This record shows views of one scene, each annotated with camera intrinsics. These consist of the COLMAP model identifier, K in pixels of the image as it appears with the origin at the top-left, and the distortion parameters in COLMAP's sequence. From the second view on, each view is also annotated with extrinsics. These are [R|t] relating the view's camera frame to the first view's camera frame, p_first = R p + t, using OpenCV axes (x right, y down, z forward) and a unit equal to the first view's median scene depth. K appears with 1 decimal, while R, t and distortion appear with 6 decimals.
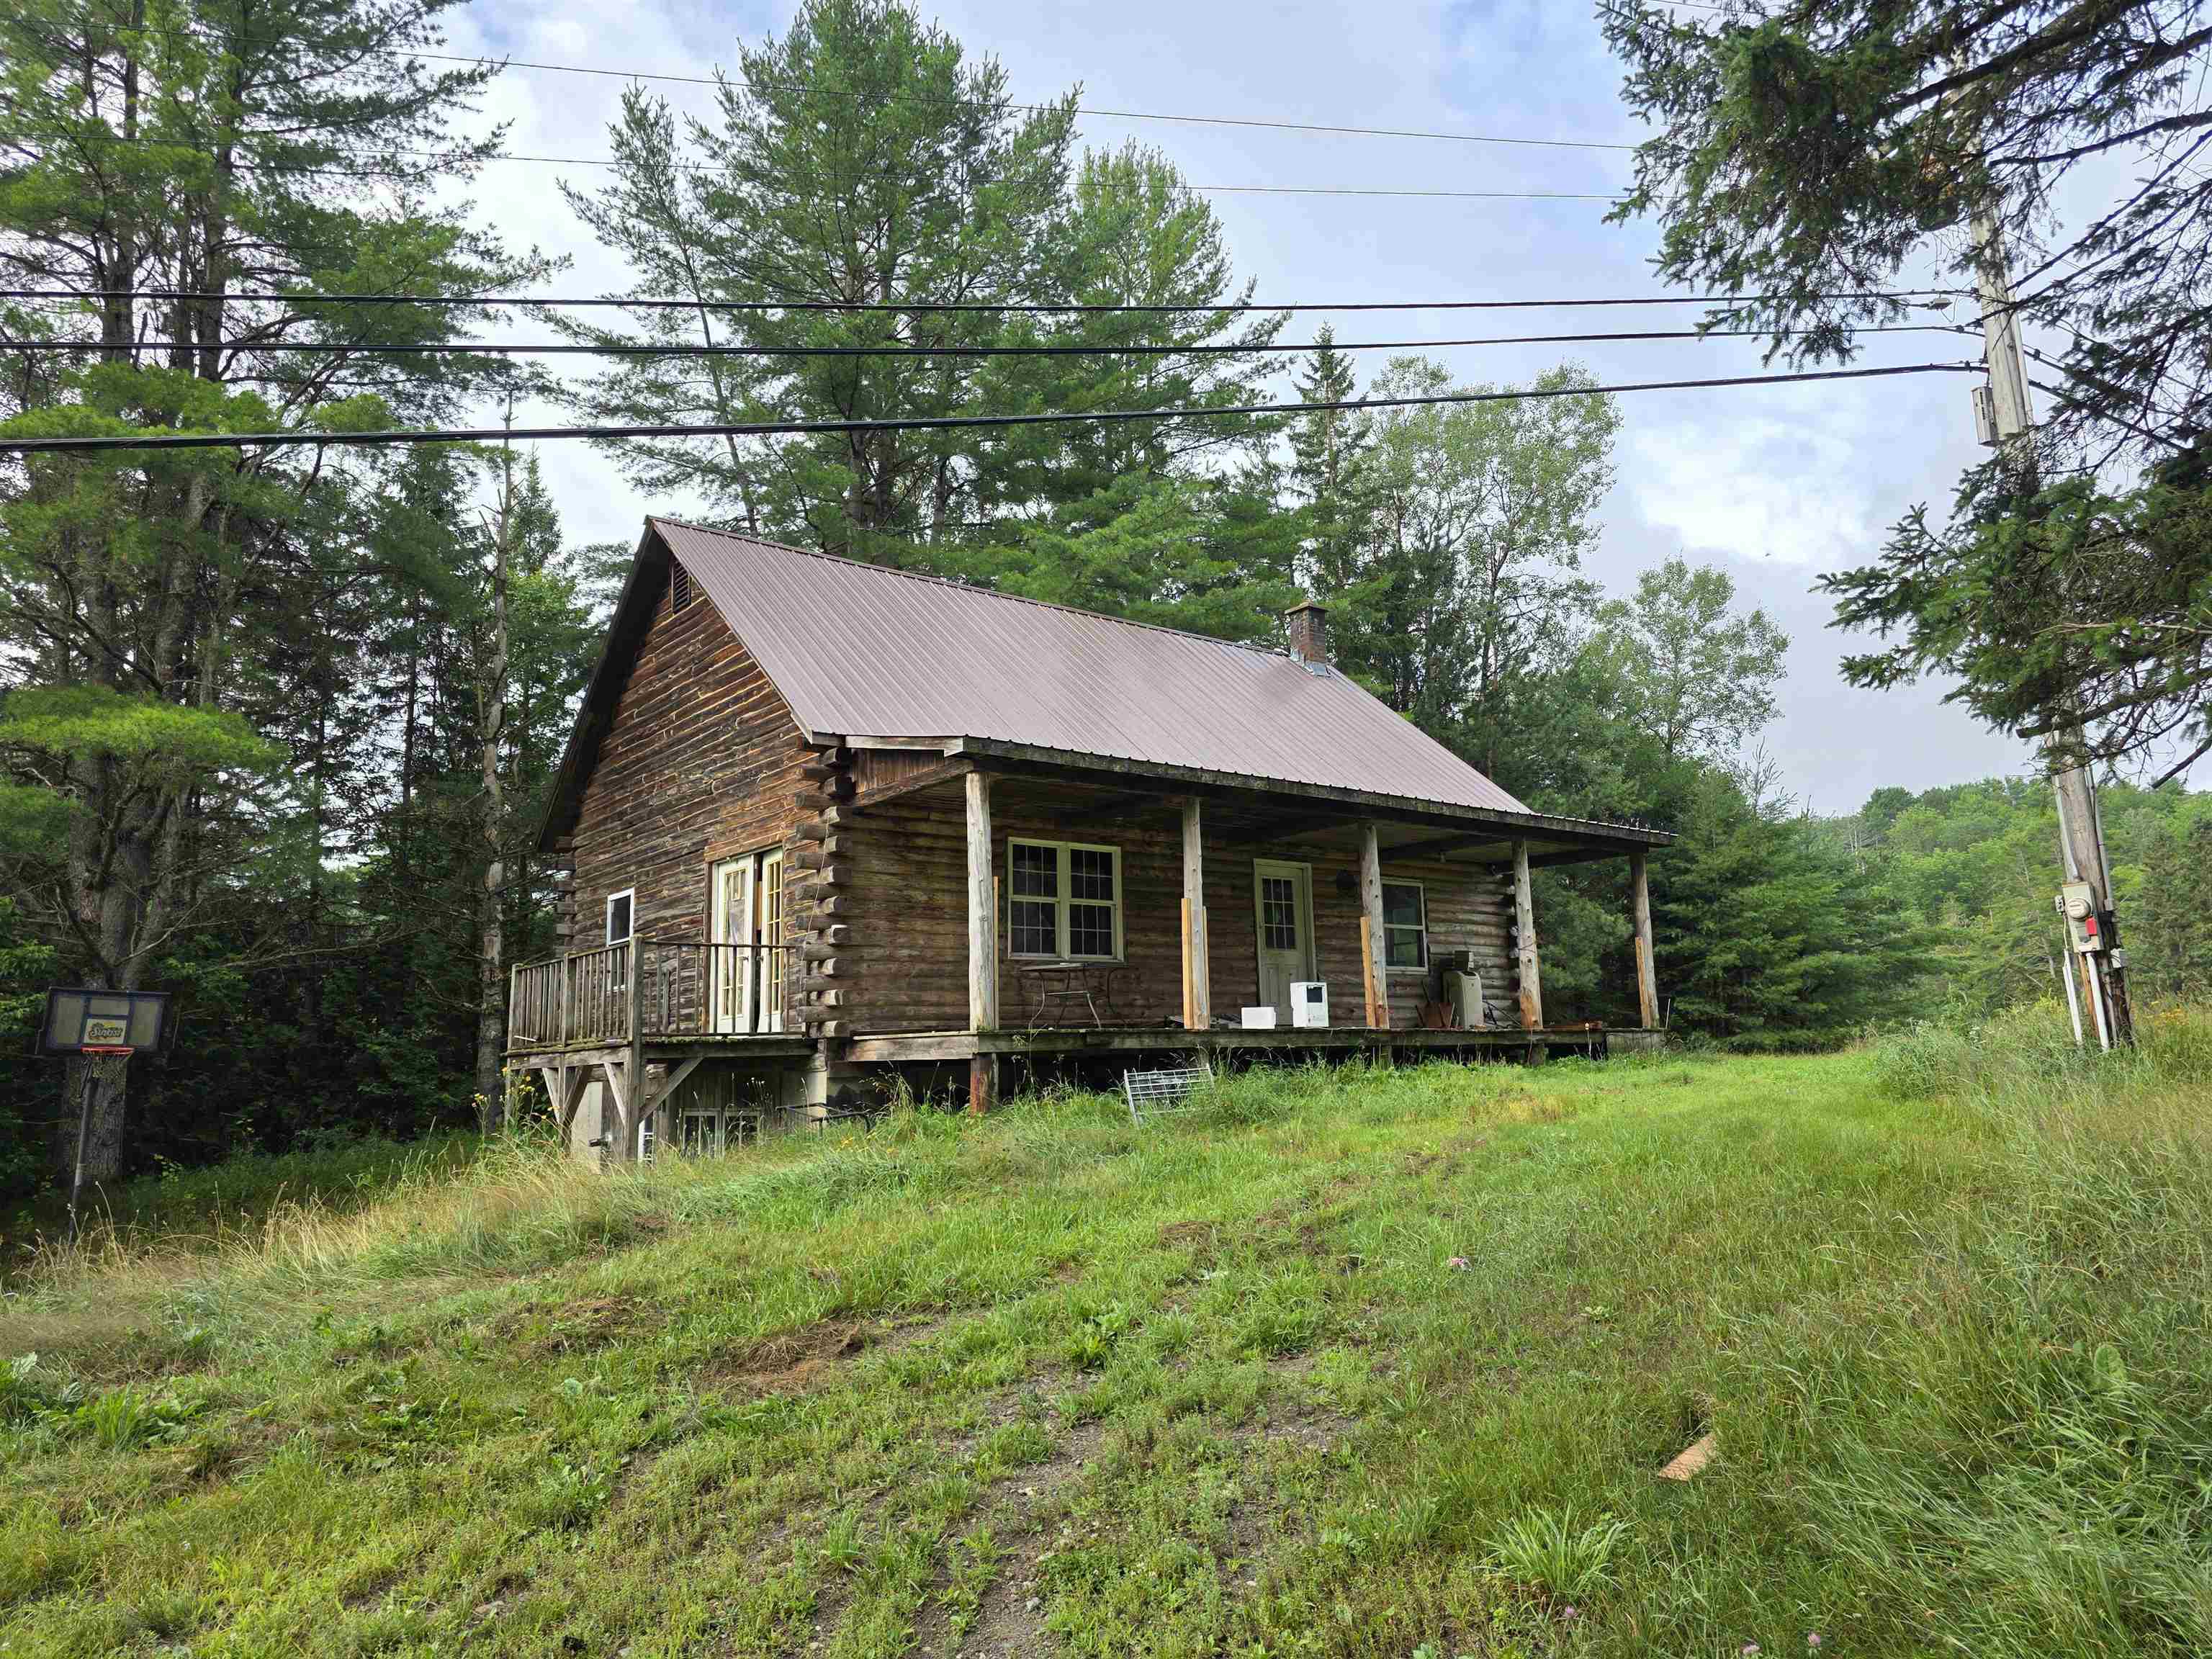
lens RADIAL K [[1494.2, 0, 1102.2], [0, 1494.2, 825.0], [0, 0, 1]] dist [0.060826, -0.056610]
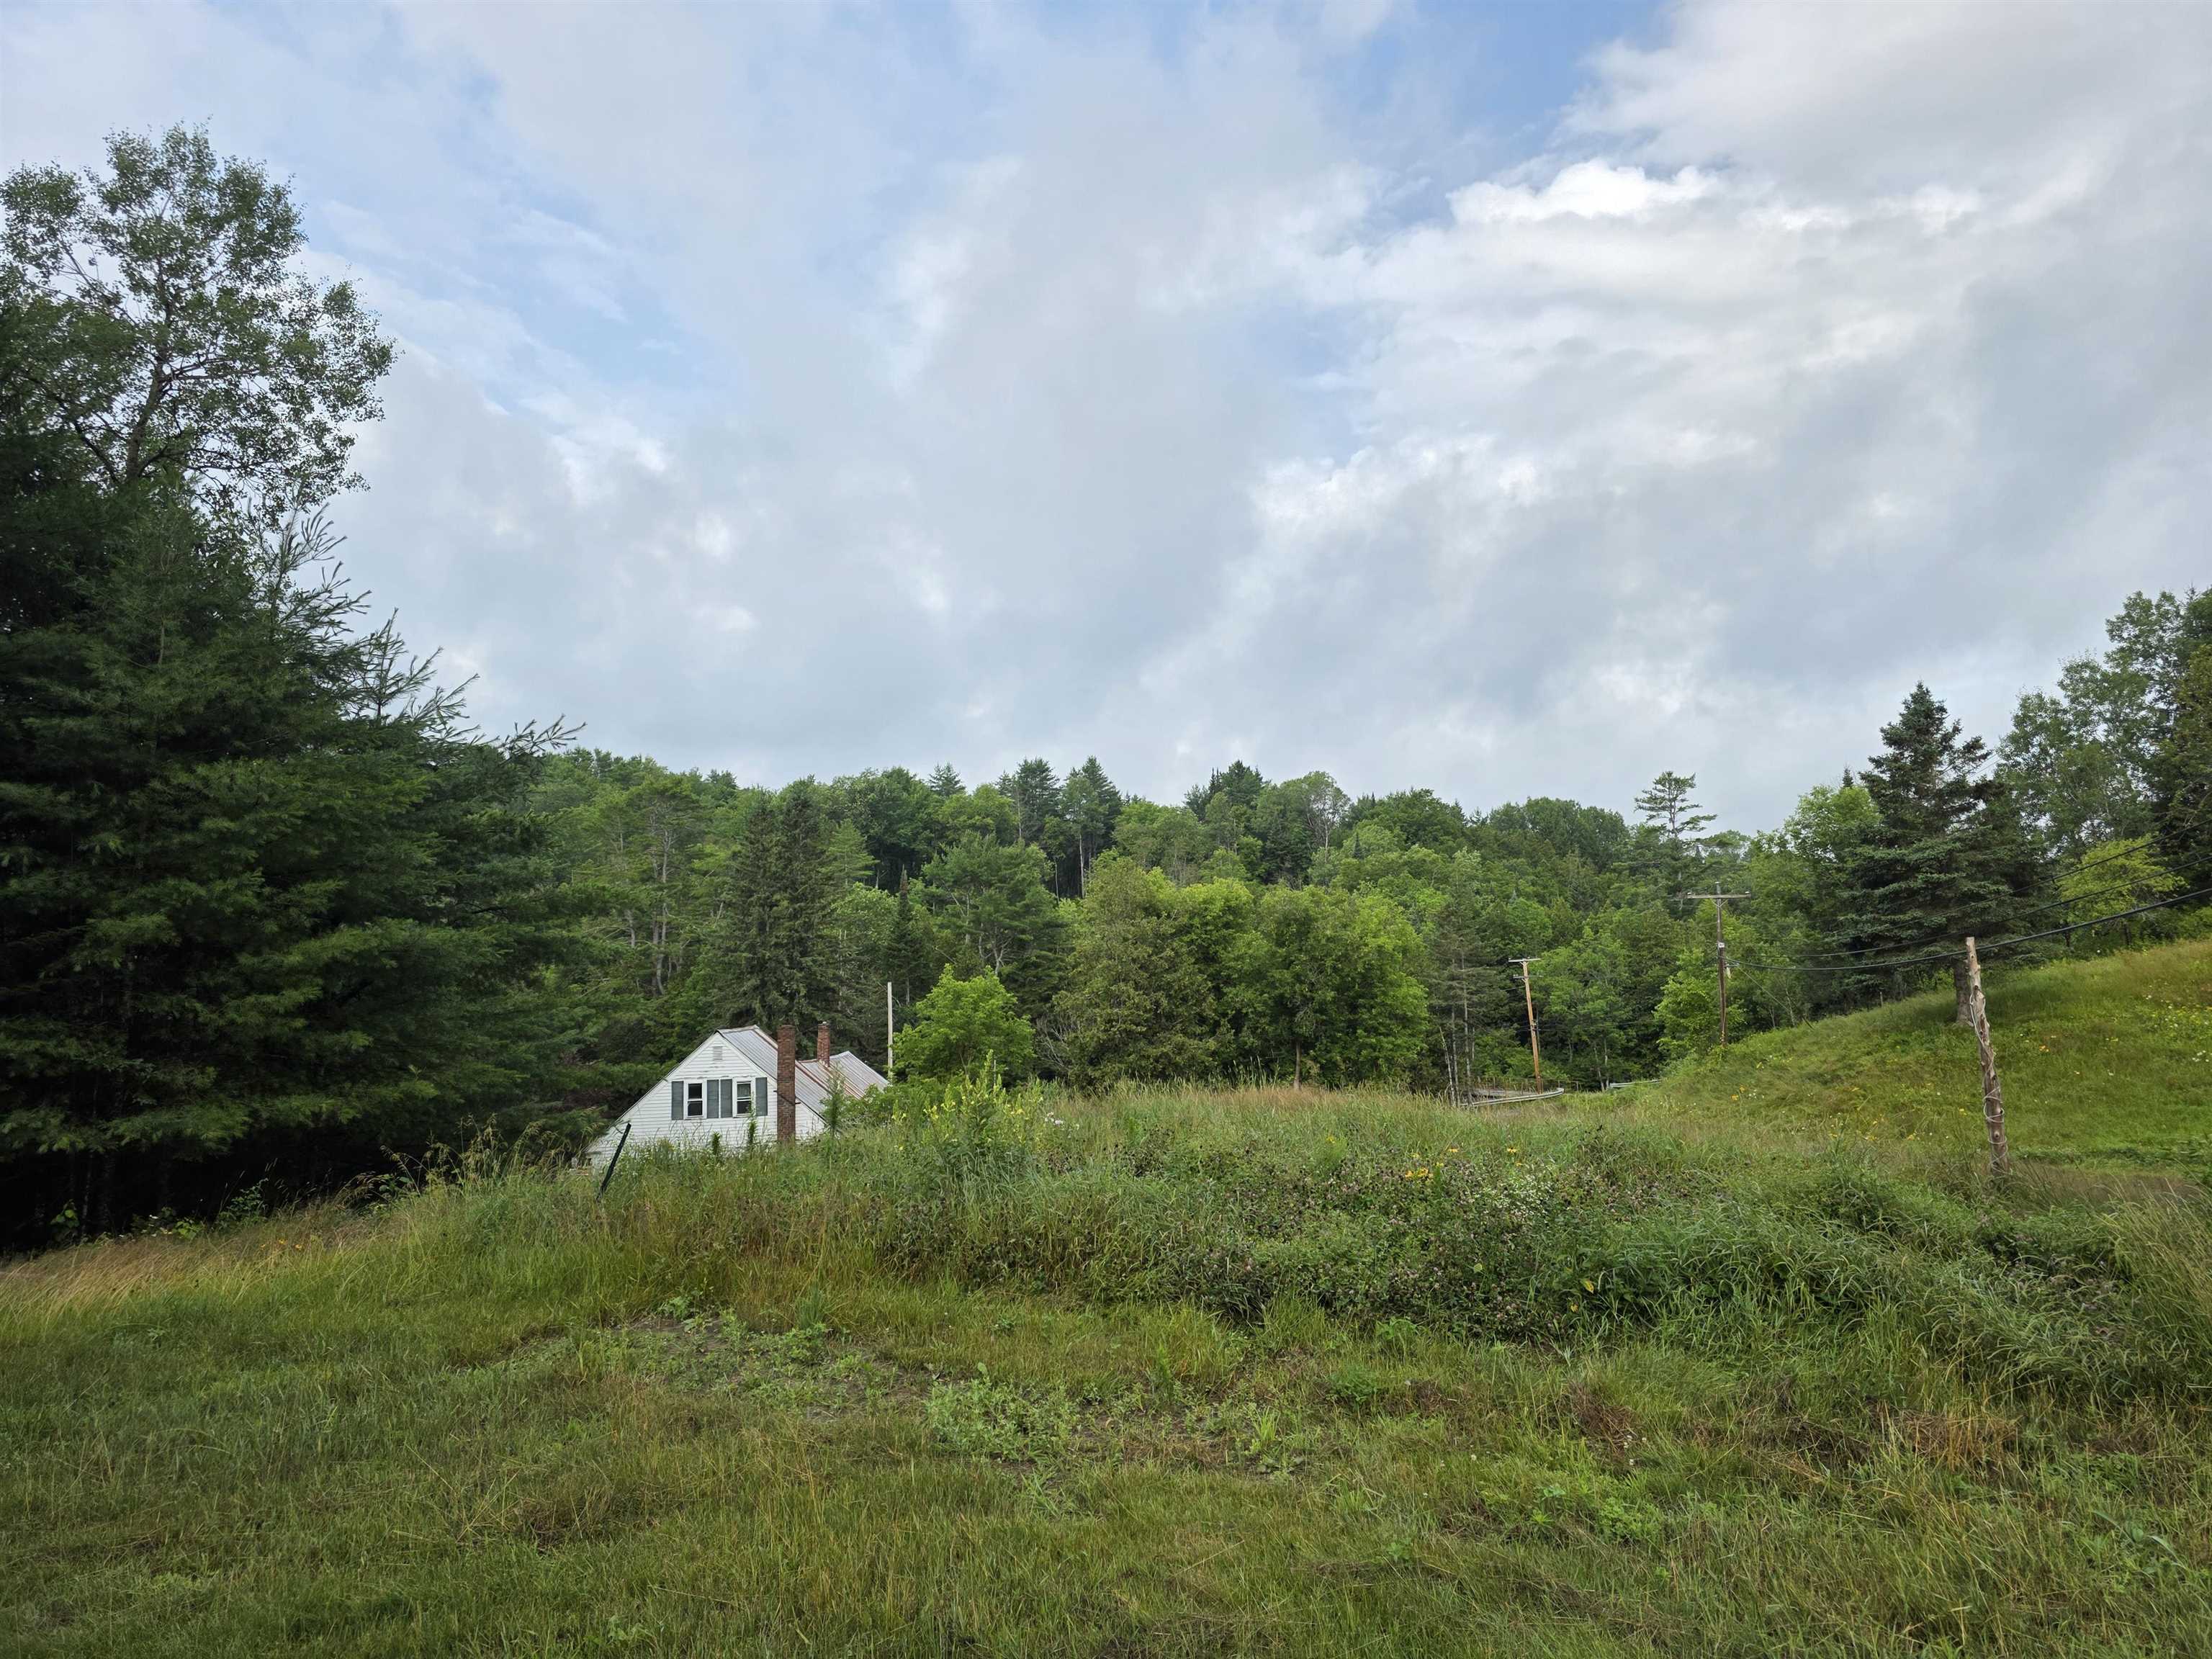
lens RADIAL K [[1494.2, 0, 1105.8], [0, 1494.2, 829.0], [0, 0, 1]] dist [0.060826, -0.056610]
pose [[0.632748, 0.094820, 0.768530, 0.243990], [-0.117094, 0.992778, -0.026081, 0.039893], [-0.765453, -0.073487, 0.639282, 0.503447]]
